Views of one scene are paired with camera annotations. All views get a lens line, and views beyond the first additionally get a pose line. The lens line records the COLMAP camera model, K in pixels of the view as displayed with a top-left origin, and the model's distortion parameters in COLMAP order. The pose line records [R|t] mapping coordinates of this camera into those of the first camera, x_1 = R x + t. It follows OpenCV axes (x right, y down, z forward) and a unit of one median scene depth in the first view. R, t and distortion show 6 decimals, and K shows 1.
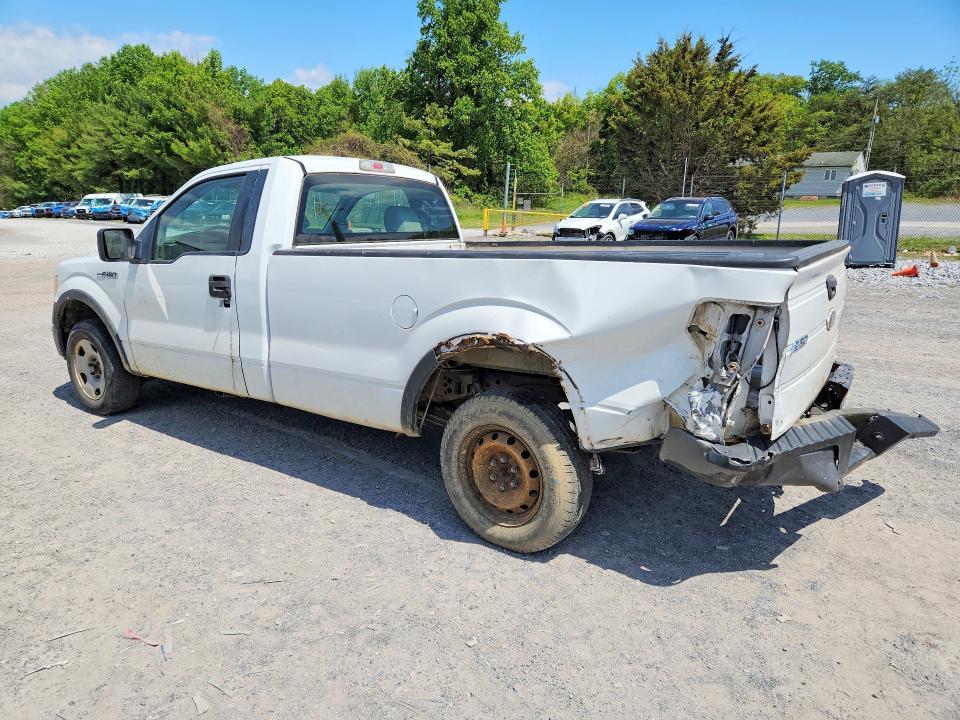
lens RADIAL K [[748.5, 0, 466.0], [0, 748.5, 353.7], [0, 0, 1]] dist [0.003776, 0.016032]
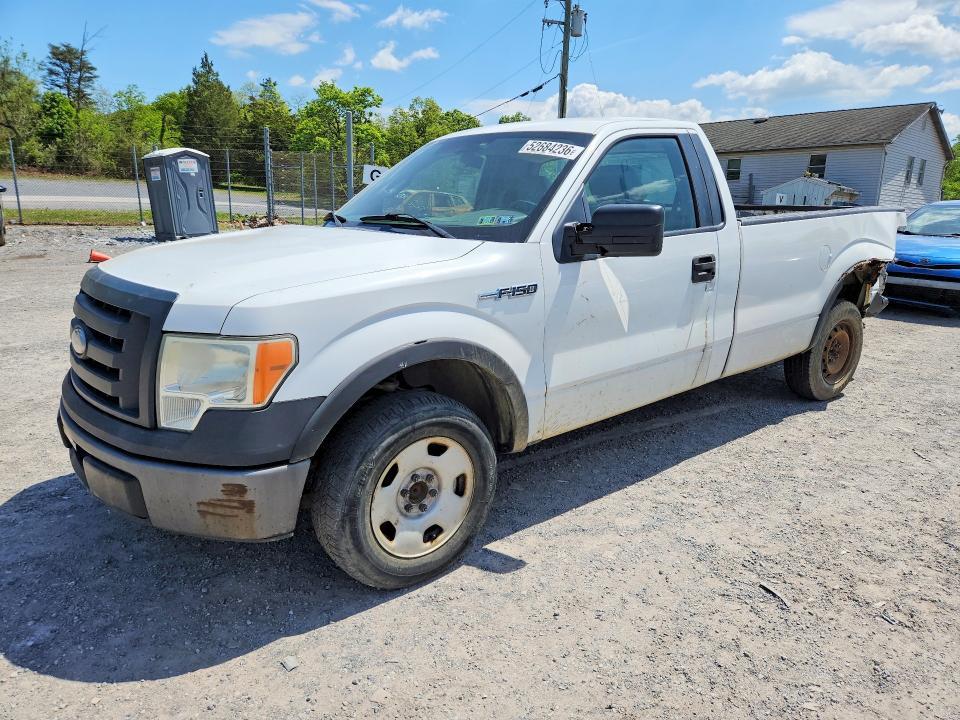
lens RADIAL K [[748.5, 0, 466.0], [0, 748.5, 353.7], [0, 0, 1]] dist [0.003776, 0.016032]
pose [[0.151400, -0.207748, 0.966395, -1.041112], [0.176791, 0.967592, 0.180309, -0.168970], [-0.972534, 0.143551, 0.183222, 0.947573]]
